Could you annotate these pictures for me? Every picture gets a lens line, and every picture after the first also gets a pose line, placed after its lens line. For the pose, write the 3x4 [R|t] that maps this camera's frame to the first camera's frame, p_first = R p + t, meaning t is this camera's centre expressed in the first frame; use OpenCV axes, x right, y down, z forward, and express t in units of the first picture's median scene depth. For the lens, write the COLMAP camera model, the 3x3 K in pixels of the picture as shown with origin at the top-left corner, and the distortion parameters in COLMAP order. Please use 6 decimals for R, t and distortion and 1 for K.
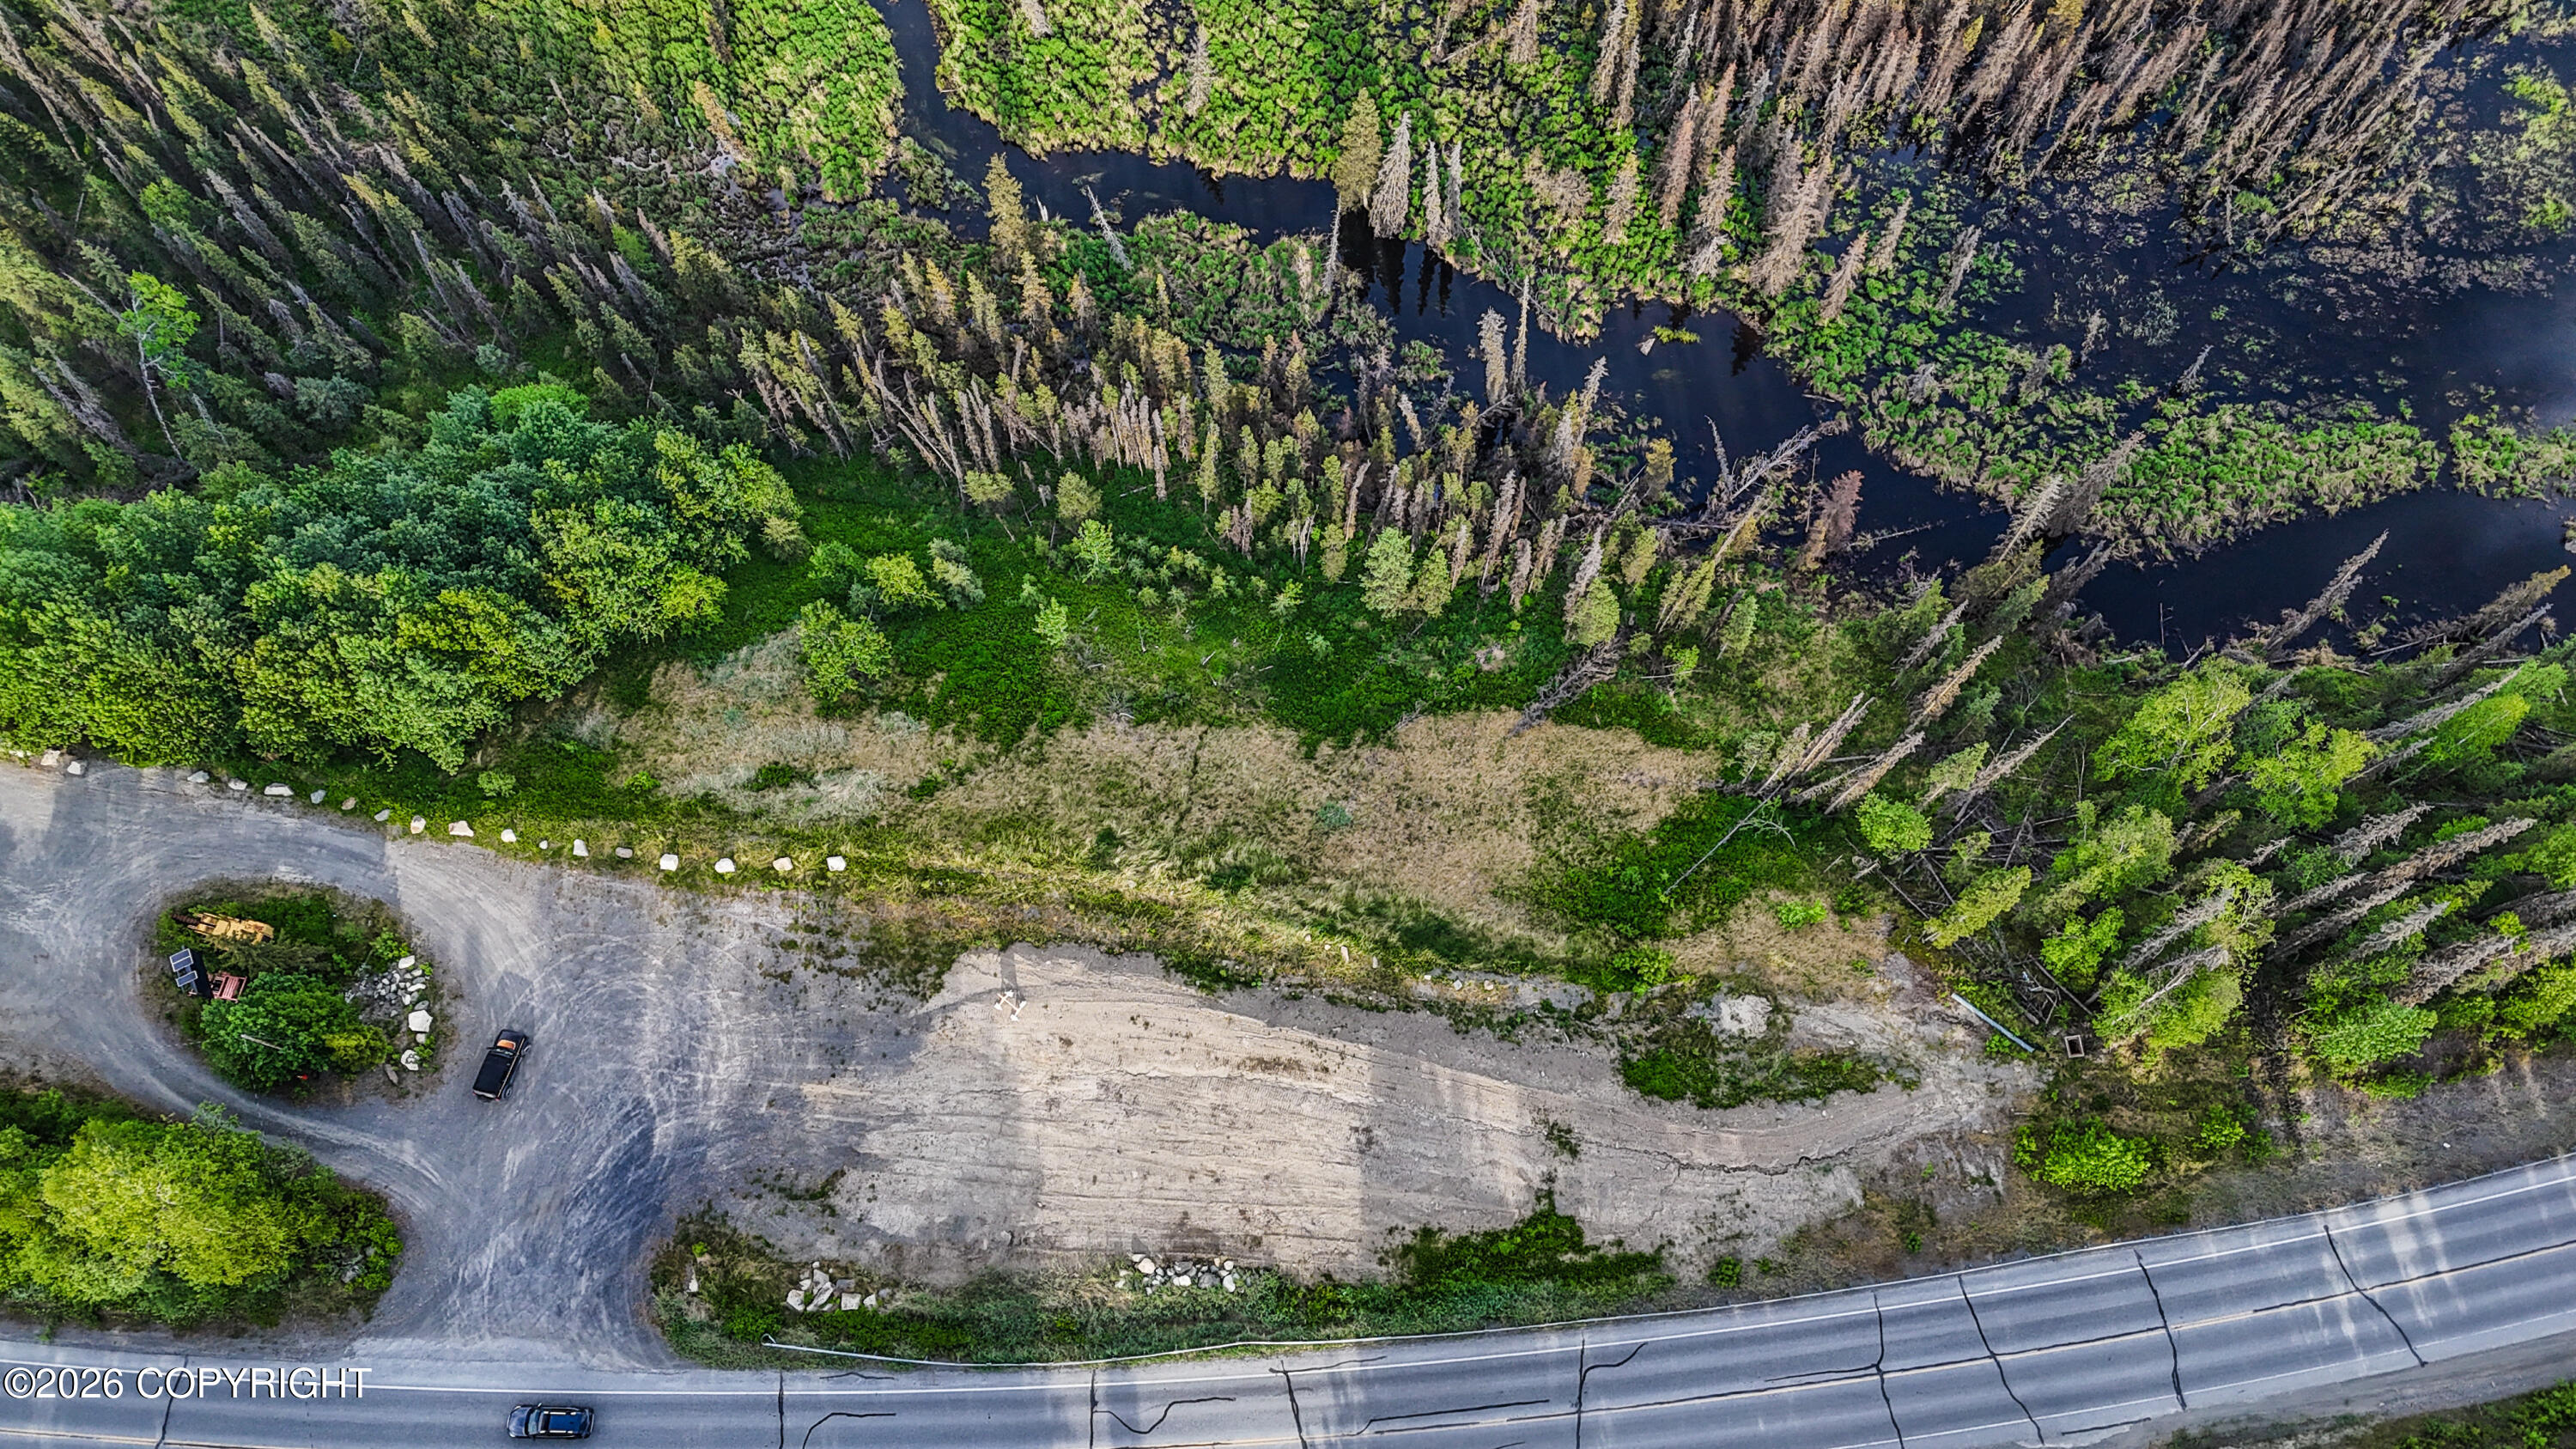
lens RADIAL K [[1890.9, 0, 1288.0], [0, 1890.9, 724.5], [0, 0, 1]] dist [0.057552, -0.076825]
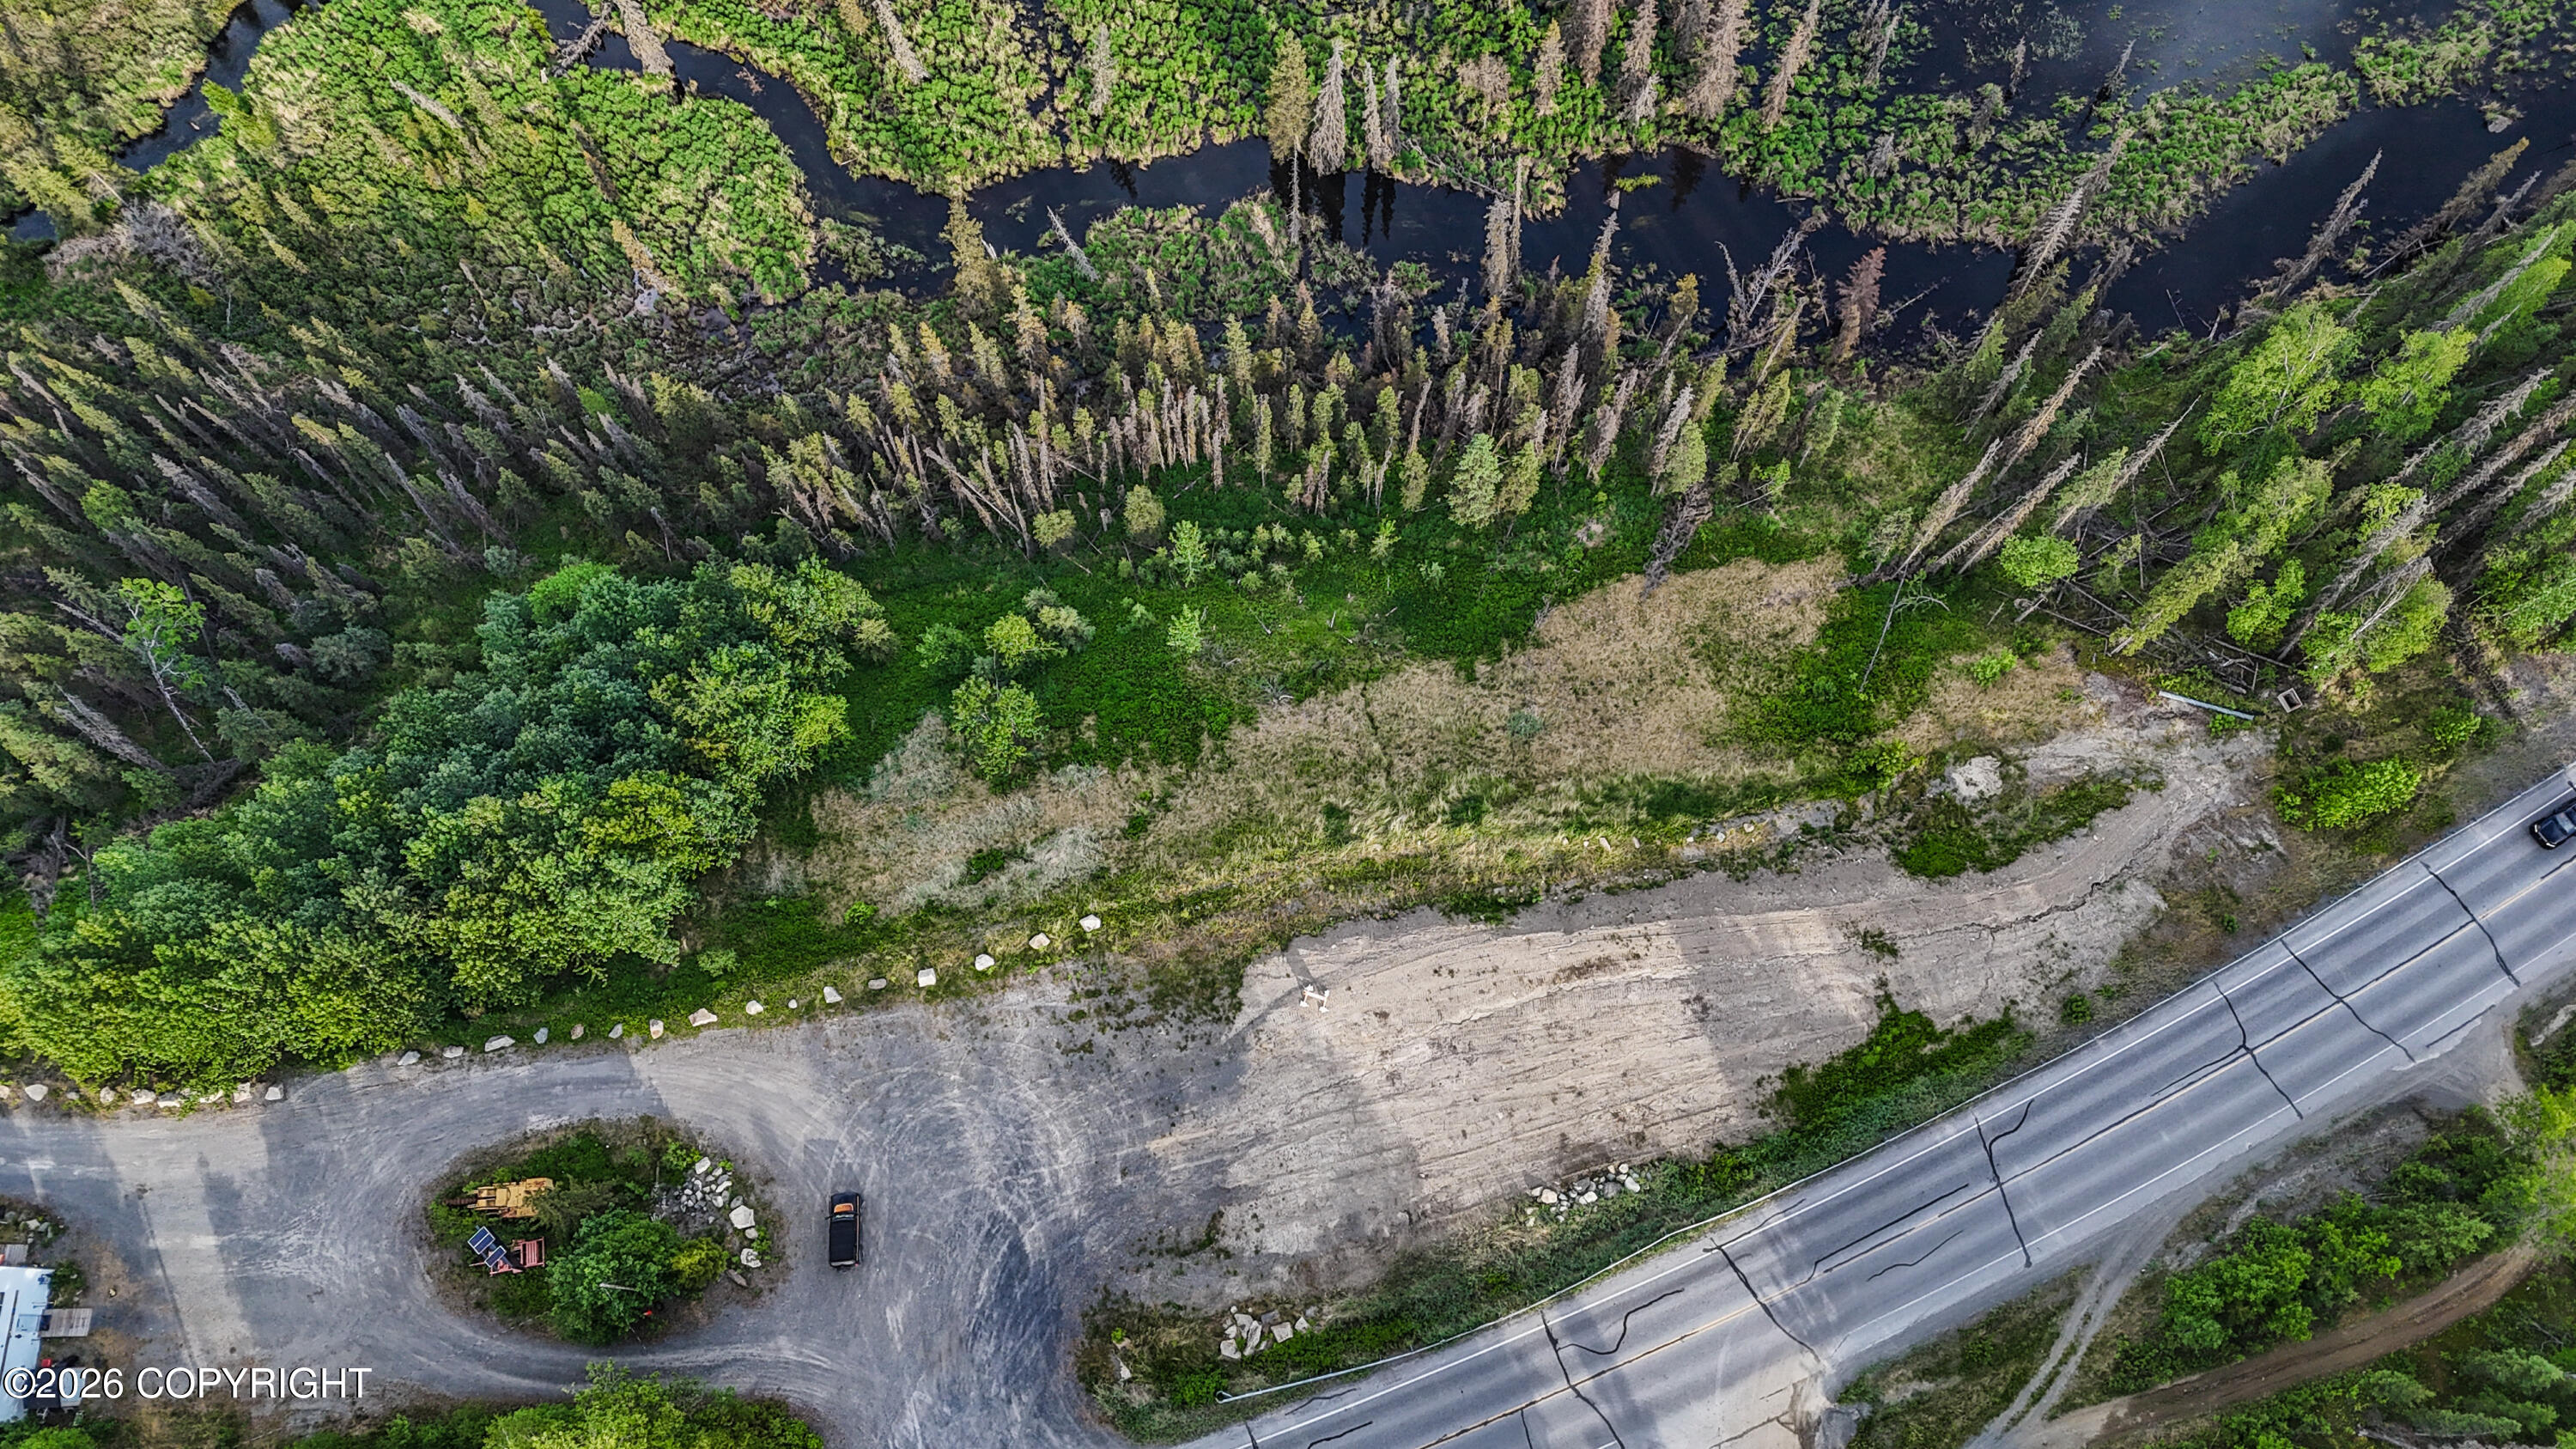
lens RADIAL K [[1890.9, 0, 1288.0], [0, 1890.9, 724.5], [0, 0, 1]] dist [0.057552, -0.076825]
pose [[0.943529, -0.314578, 0.103890, -0.200125], [0.314578, 0.949083, 0.016814, -0.007700], [-0.103890, 0.016817, 0.994447, 0.019705]]
